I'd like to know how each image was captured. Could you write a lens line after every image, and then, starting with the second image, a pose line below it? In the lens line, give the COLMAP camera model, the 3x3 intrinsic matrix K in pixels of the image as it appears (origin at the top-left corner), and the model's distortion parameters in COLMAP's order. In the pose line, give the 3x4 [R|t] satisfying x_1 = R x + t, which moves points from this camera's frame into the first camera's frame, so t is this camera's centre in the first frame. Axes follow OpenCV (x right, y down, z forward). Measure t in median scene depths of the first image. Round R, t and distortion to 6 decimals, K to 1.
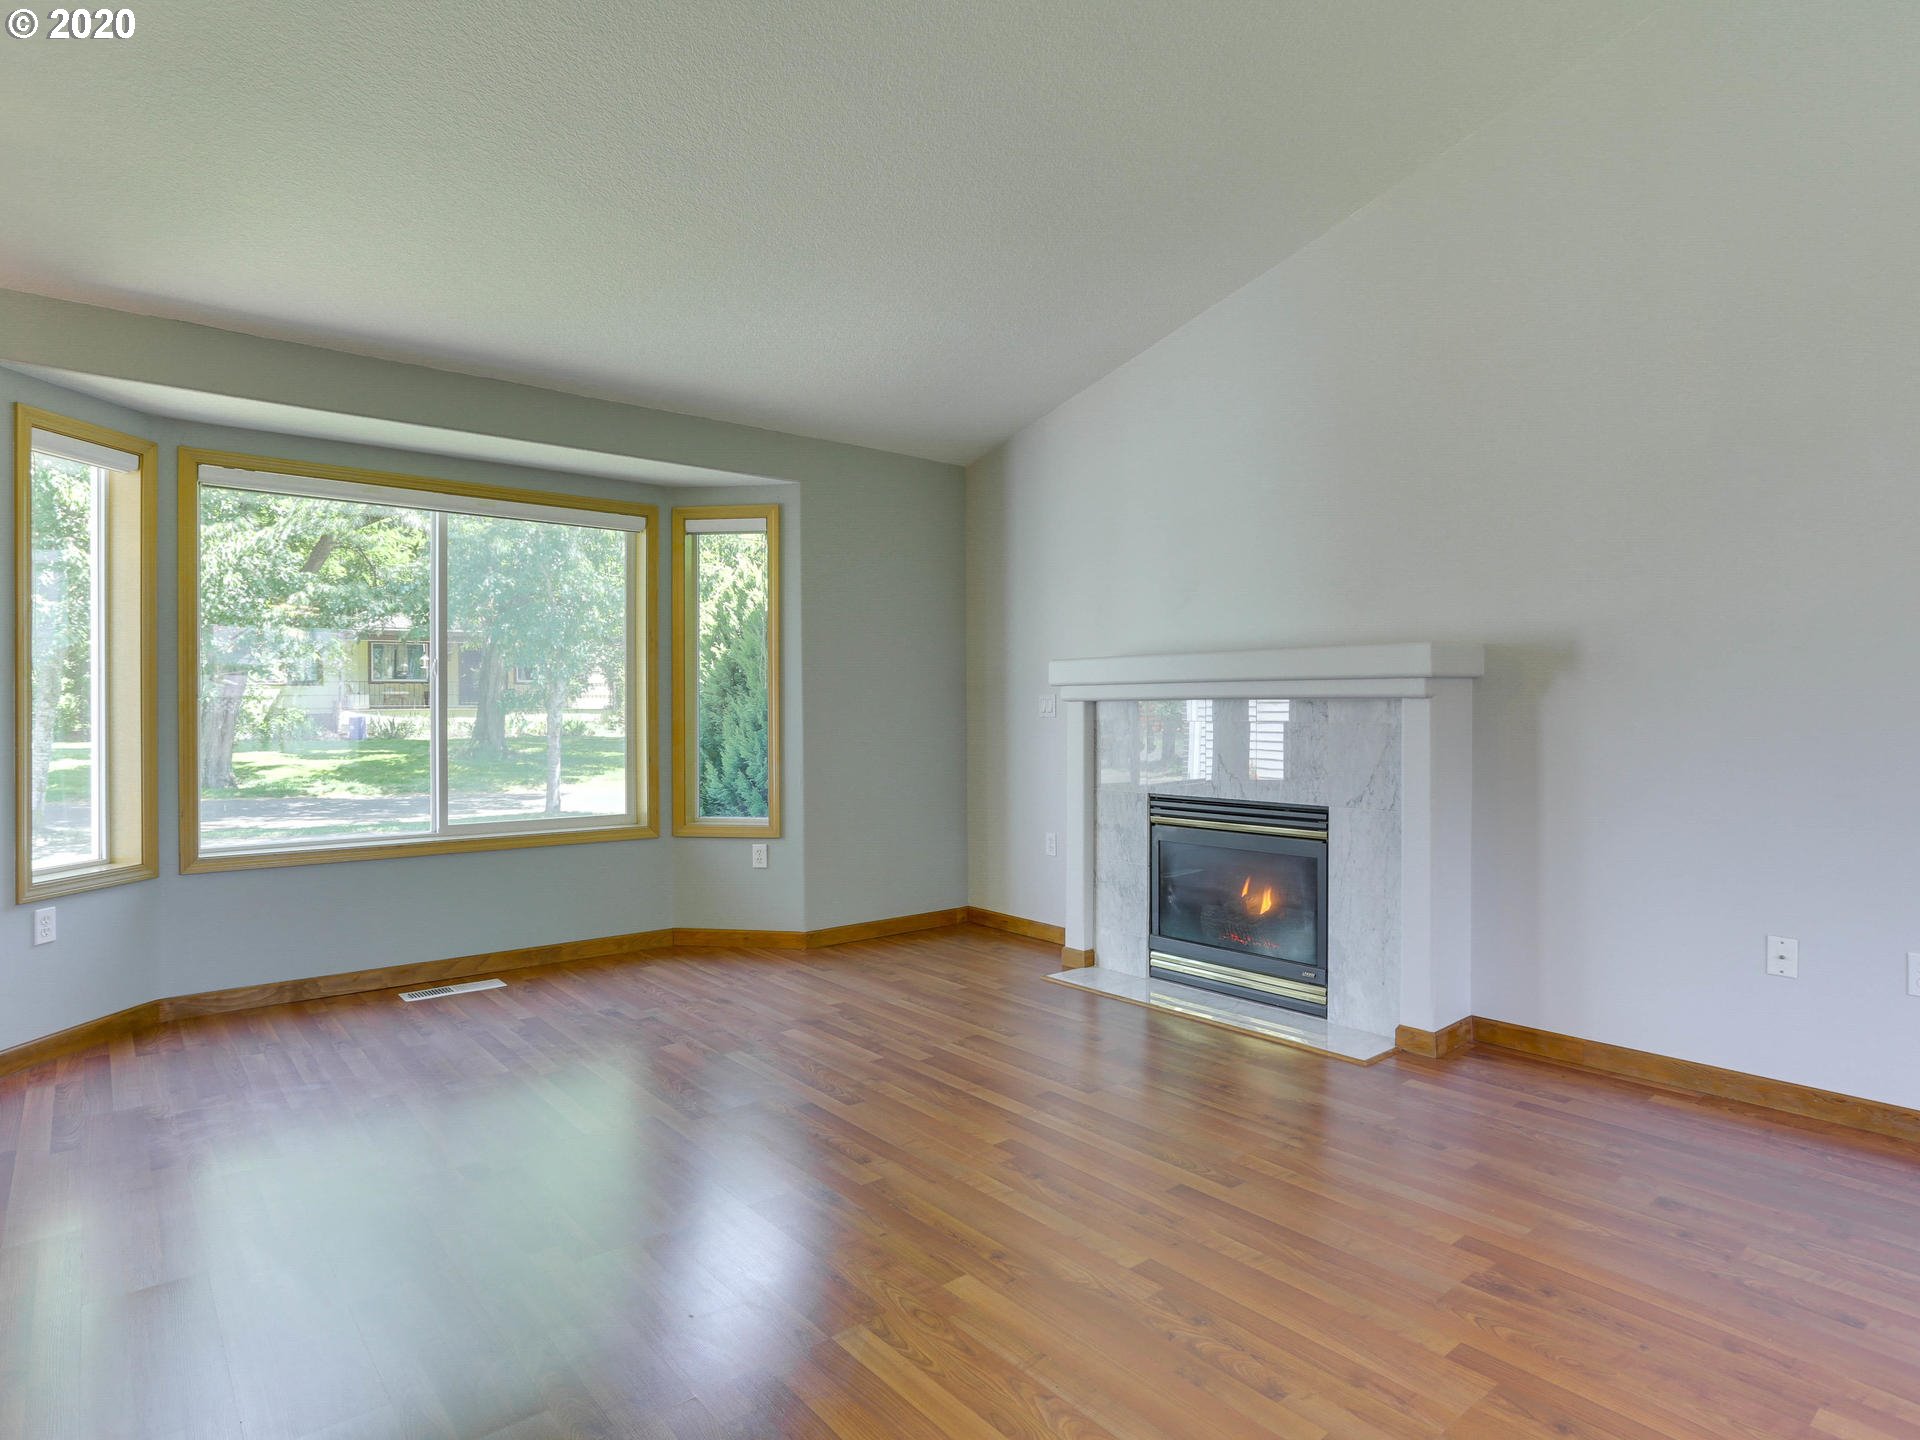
lens RADIAL K [[1065.3, 0, 945.8], [0, 1065.3, 716.3], [0, 0, 1]] dist [-0.043302, 0.024659]
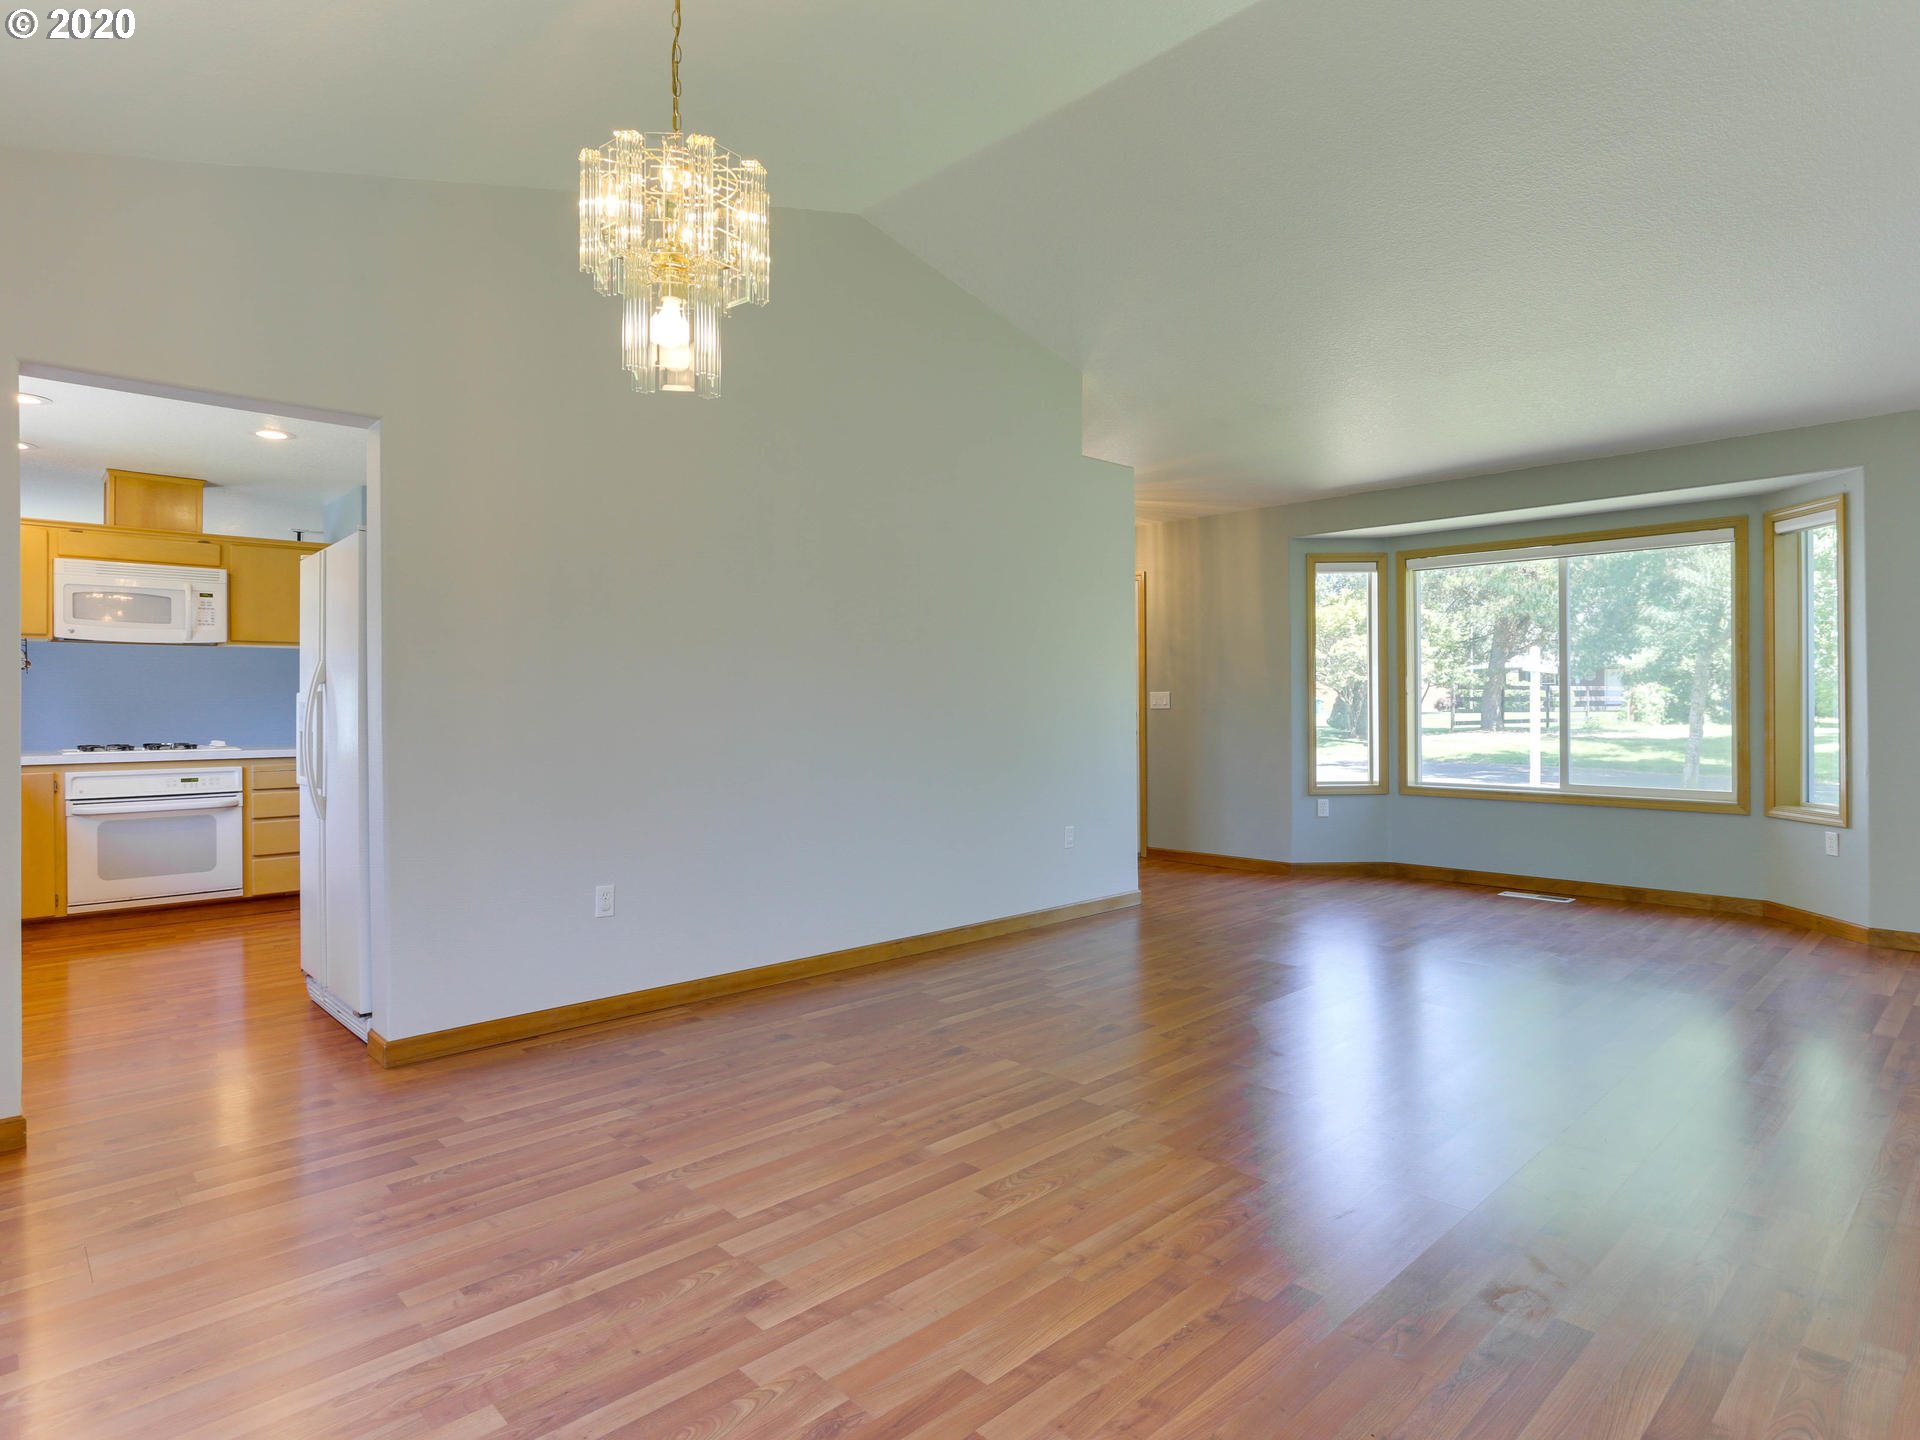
lens RADIAL K [[1065.3, 0, 954.4], [0, 1065.3, 705.1], [0, 0, 1]] dist [-0.043302, 0.024659]
pose [[0.071552, 0.003218, -0.997432, 0.881023], [0.000355, 0.999995, 0.003251, -0.004650], [0.997437, -0.000587, 0.071550, 0.112205]]
